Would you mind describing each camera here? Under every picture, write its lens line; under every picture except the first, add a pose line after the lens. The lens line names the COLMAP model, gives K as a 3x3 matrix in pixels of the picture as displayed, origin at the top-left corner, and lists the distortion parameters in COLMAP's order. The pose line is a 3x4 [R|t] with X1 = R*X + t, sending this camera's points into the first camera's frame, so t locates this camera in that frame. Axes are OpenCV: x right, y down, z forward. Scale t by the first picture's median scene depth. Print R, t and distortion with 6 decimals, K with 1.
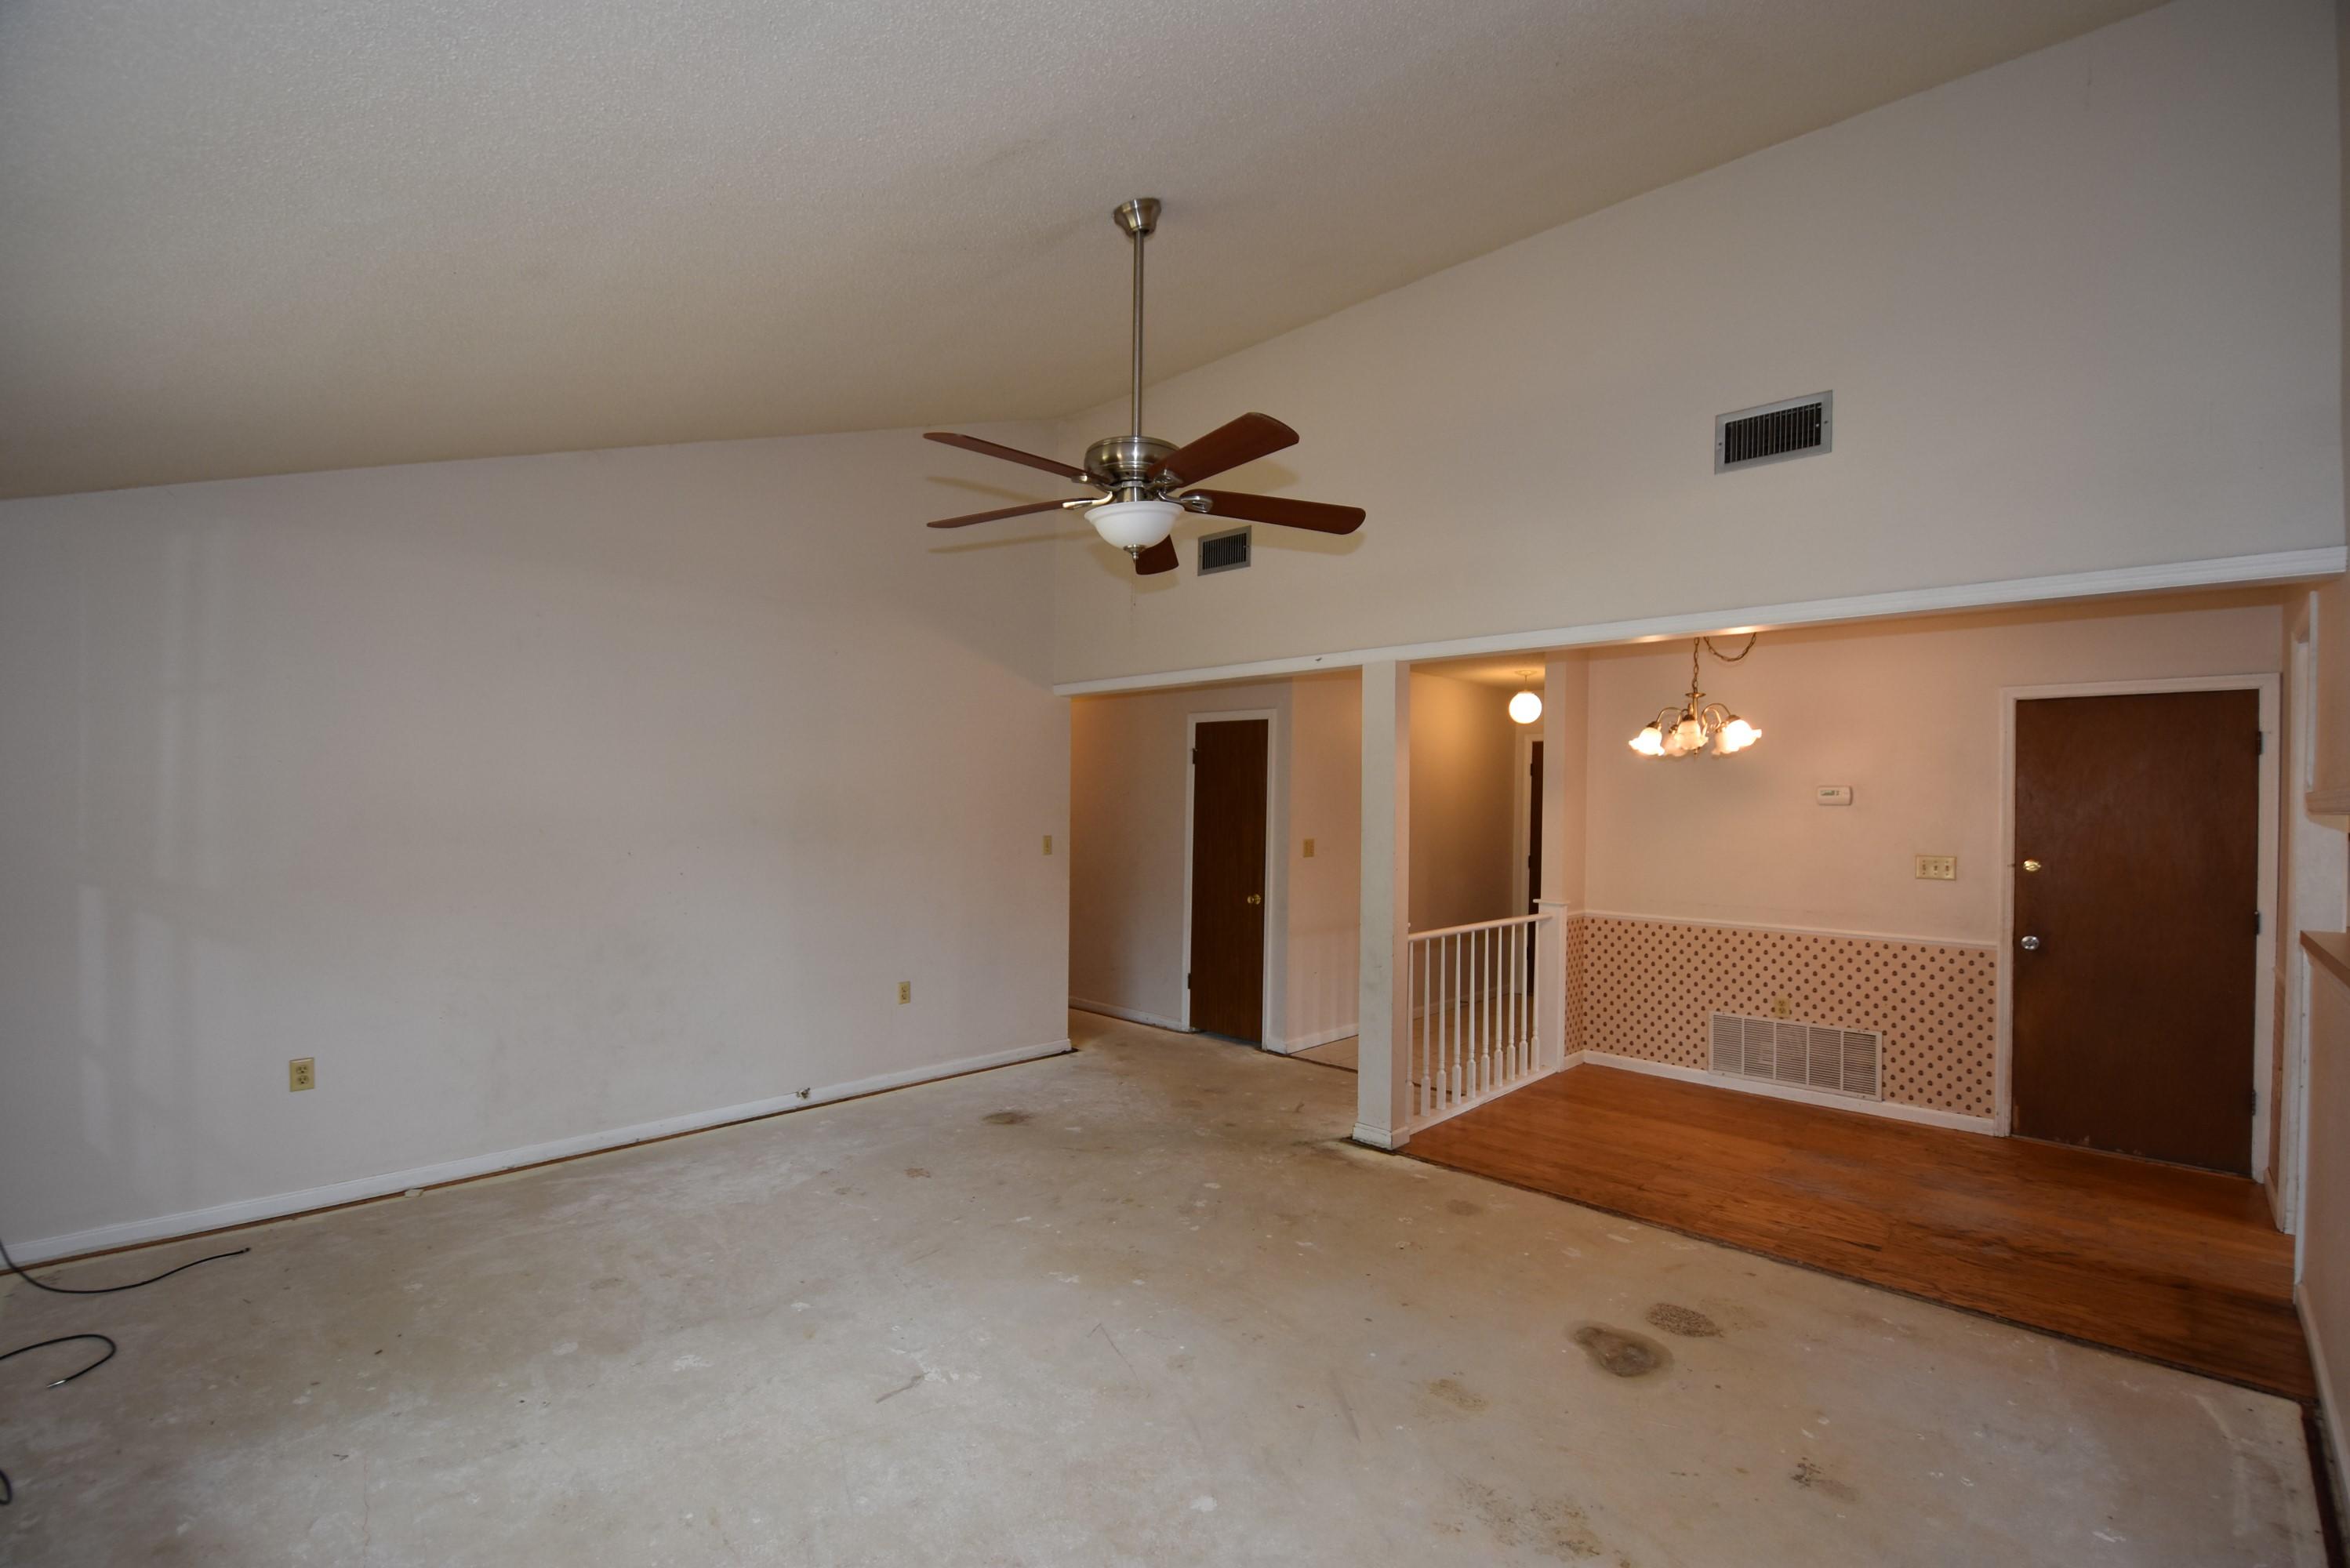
lens RADIAL K [[1028.0, 0, 1178.4], [0, 1028.0, 801.6], [0, 0, 1]] dist [0.009448, -0.014106]
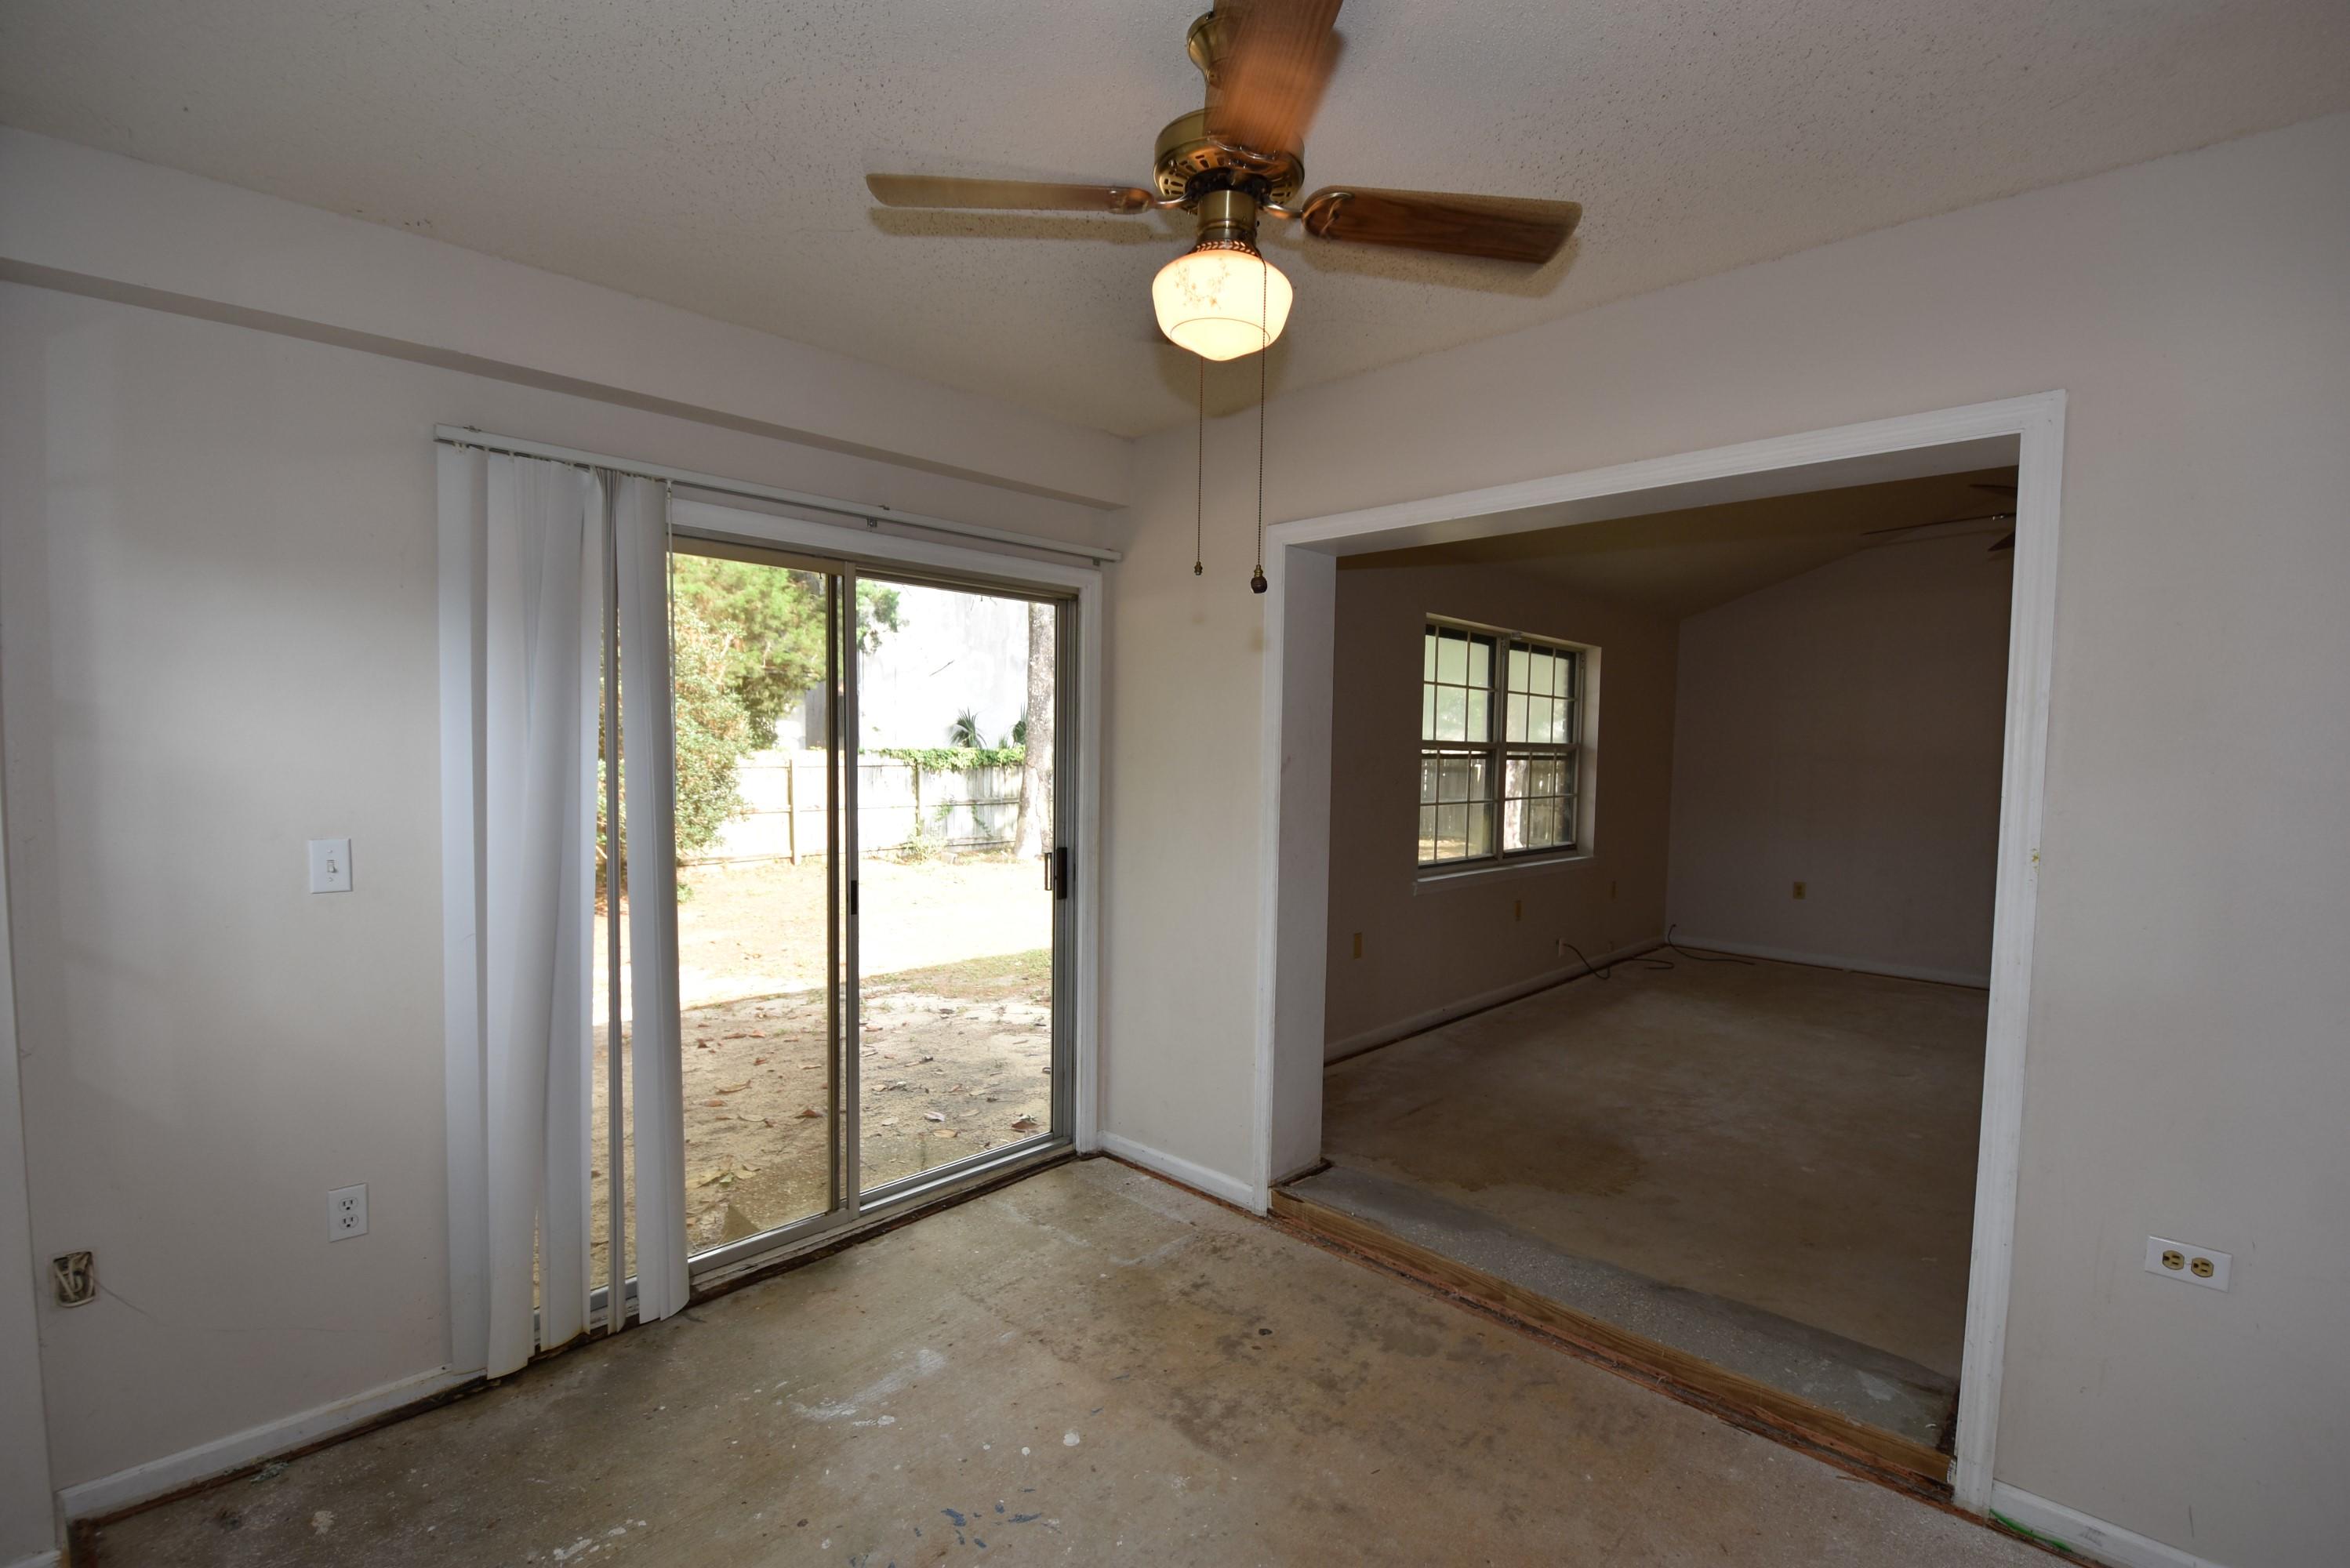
lens RADIAL K [[1028.0, 0, 1188.3], [0, 1028.0, 809.6], [0, 0, 1]] dist [0.009448, -0.014106]
pose [[0.000567, 0.045921, -0.998945, 0.822111], [-0.019298, 0.998760, 0.045902, 0.041585], [0.999814, 0.019251, 0.001453, -0.102785]]
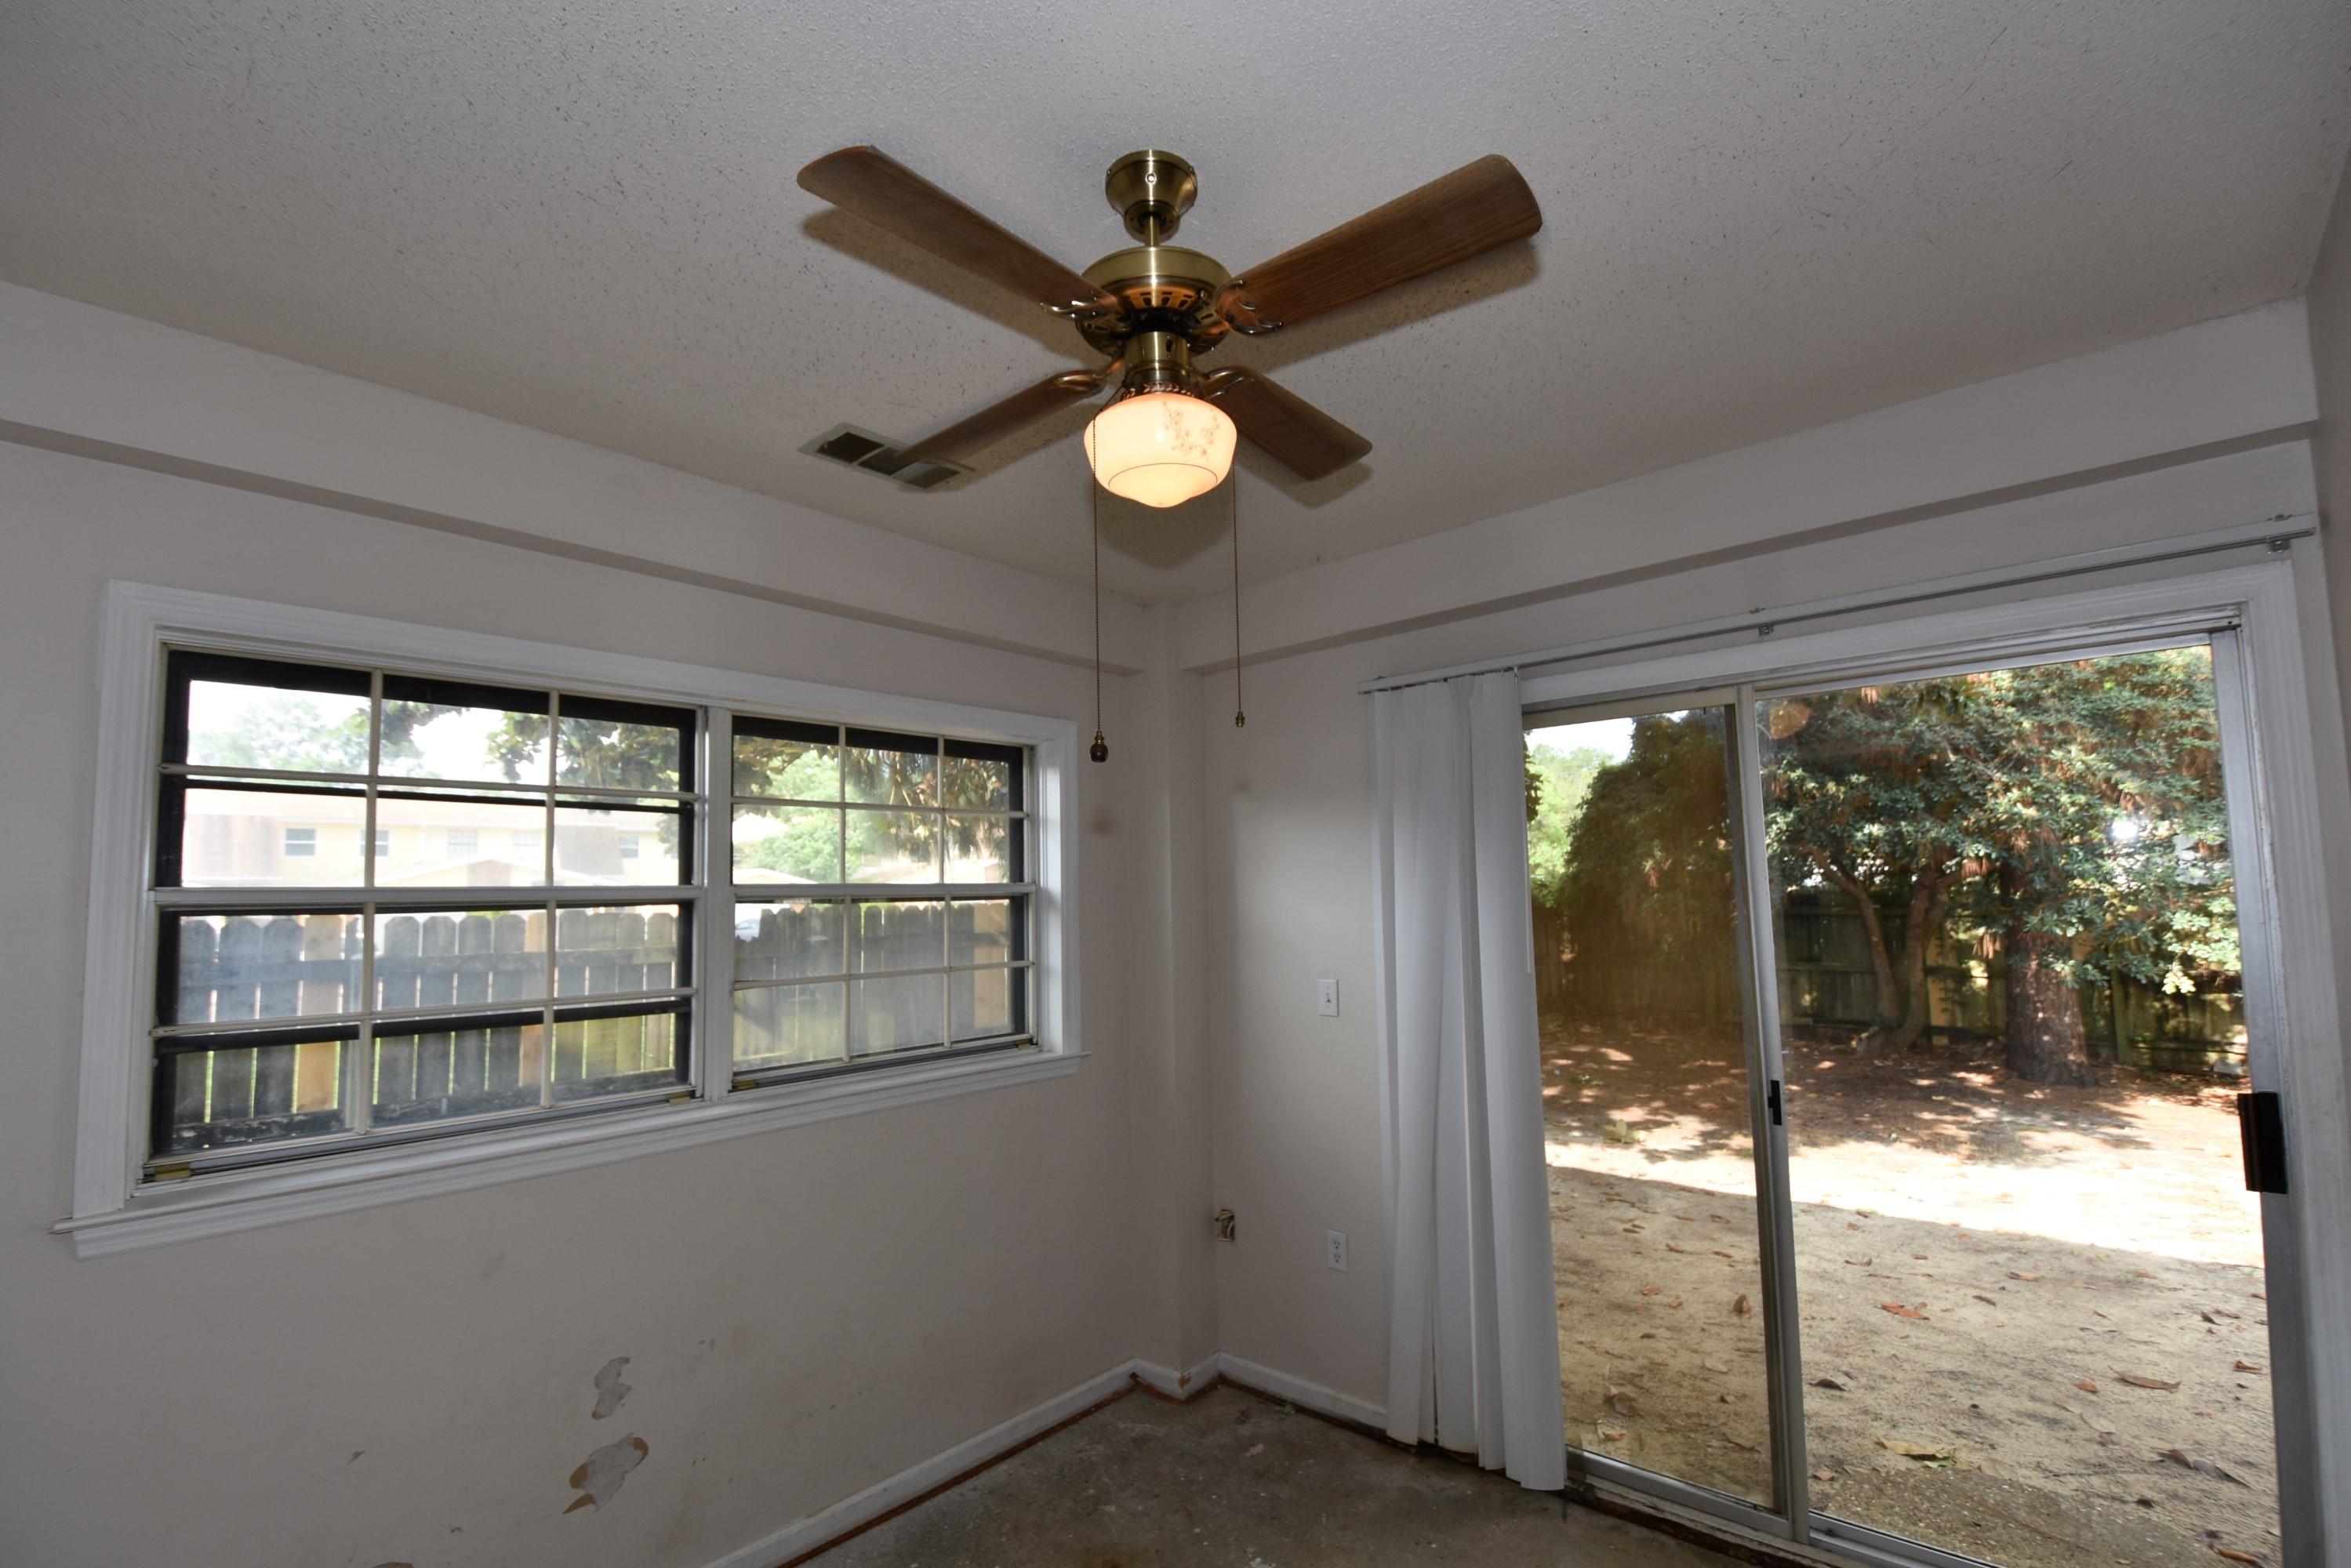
lens RADIAL K [[1028.4, 0, 1153.4], [0, 1028.4, 797.7], [0, 0, 1]] dist [0.009448, -0.014106]
pose [[-0.999382, 0.006585, -0.034541, 0.492462], [0.009721, 0.995763, -0.091437, 0.024752], [0.033793, -0.091716, -0.995212, 0.203533]]
